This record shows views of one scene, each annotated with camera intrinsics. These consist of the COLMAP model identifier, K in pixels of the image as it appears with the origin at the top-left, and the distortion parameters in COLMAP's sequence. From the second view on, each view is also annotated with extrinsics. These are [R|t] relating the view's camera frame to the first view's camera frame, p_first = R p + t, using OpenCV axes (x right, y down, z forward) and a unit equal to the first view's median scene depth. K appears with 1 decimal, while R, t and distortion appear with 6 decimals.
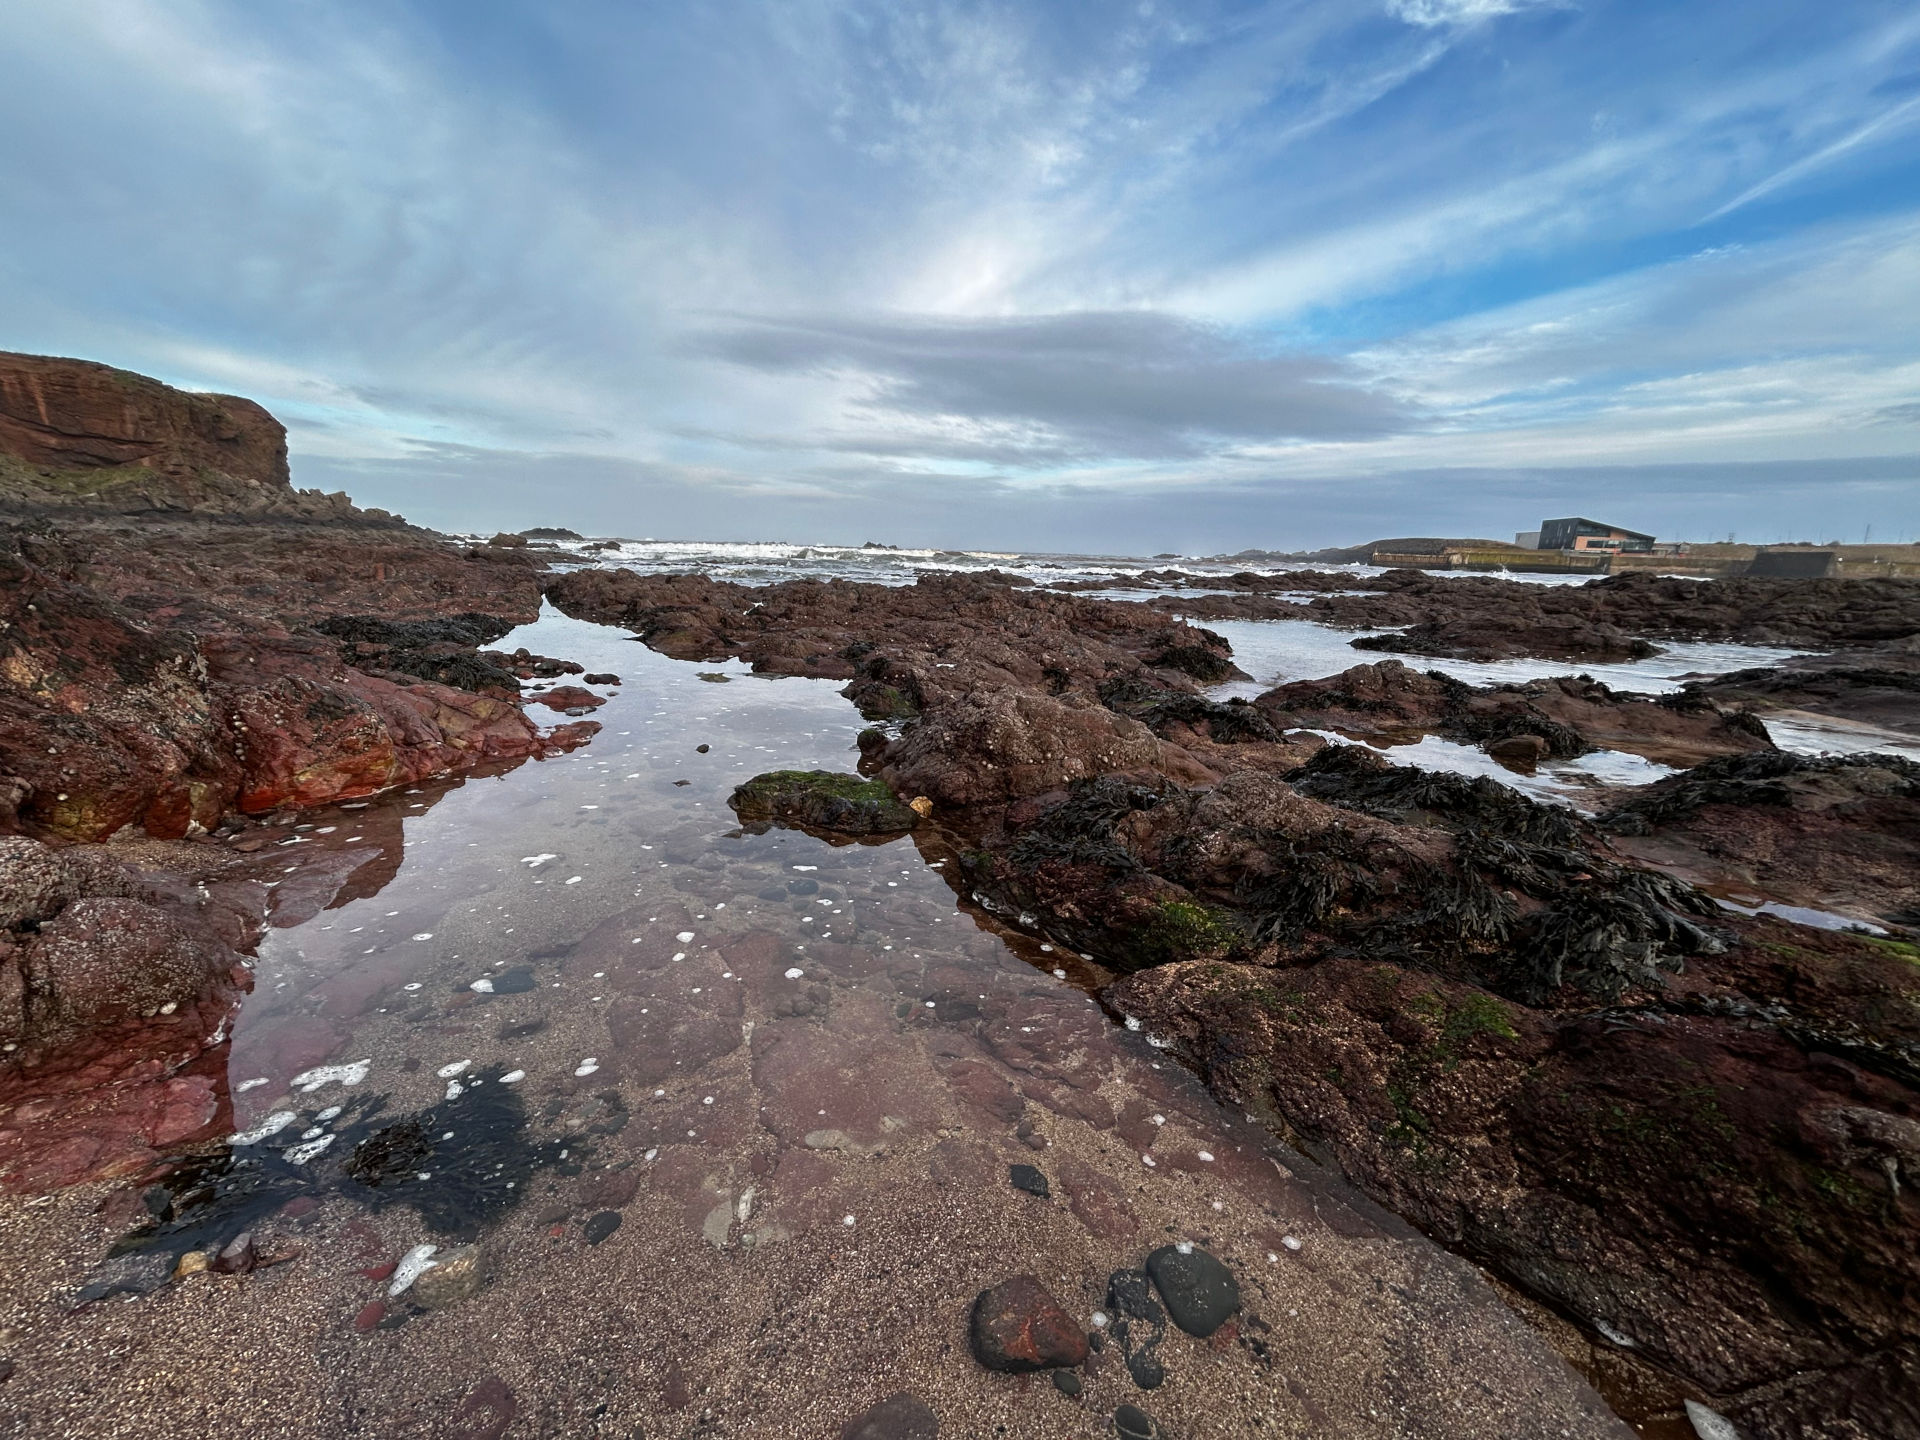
lens RADIAL K [[773.1, 0, 959.7], [0, 773.1, 717.0], [0, 0, 1]] dist [0.000223, -0.000888]
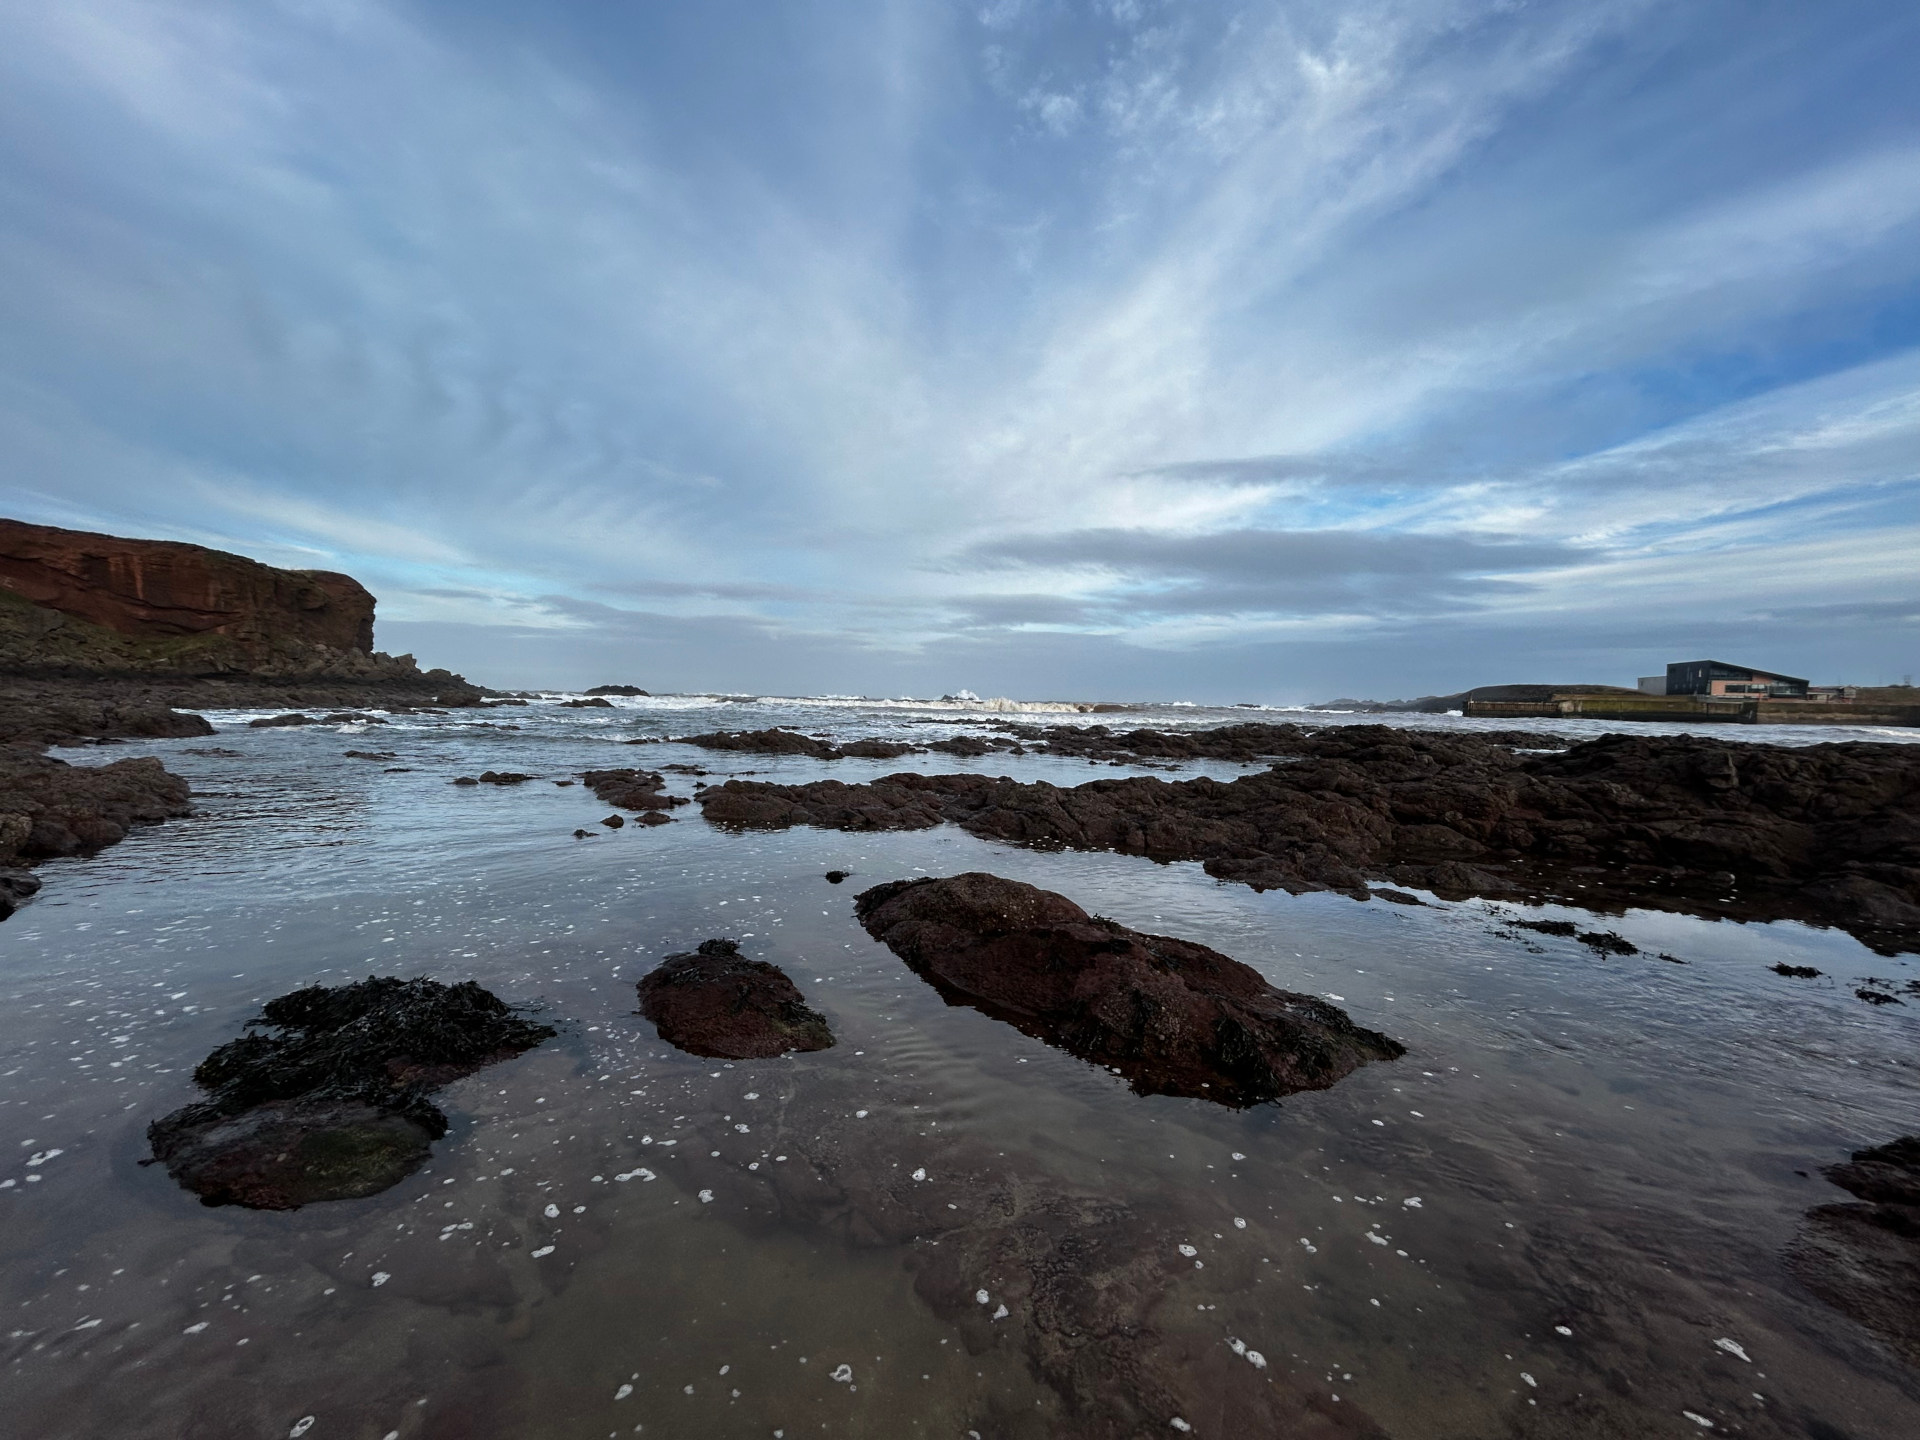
lens RADIAL K [[773.1, 0, 961.2], [0, 773.1, 721.0], [0, 0, 1]] dist [0.000223, -0.000888]
pose [[0.993258, -0.006715, -0.115732, 0.088758], [-0.015081, 0.982352, -0.186431, -0.016650], [0.114941, 0.186920, 0.975628, 0.076914]]
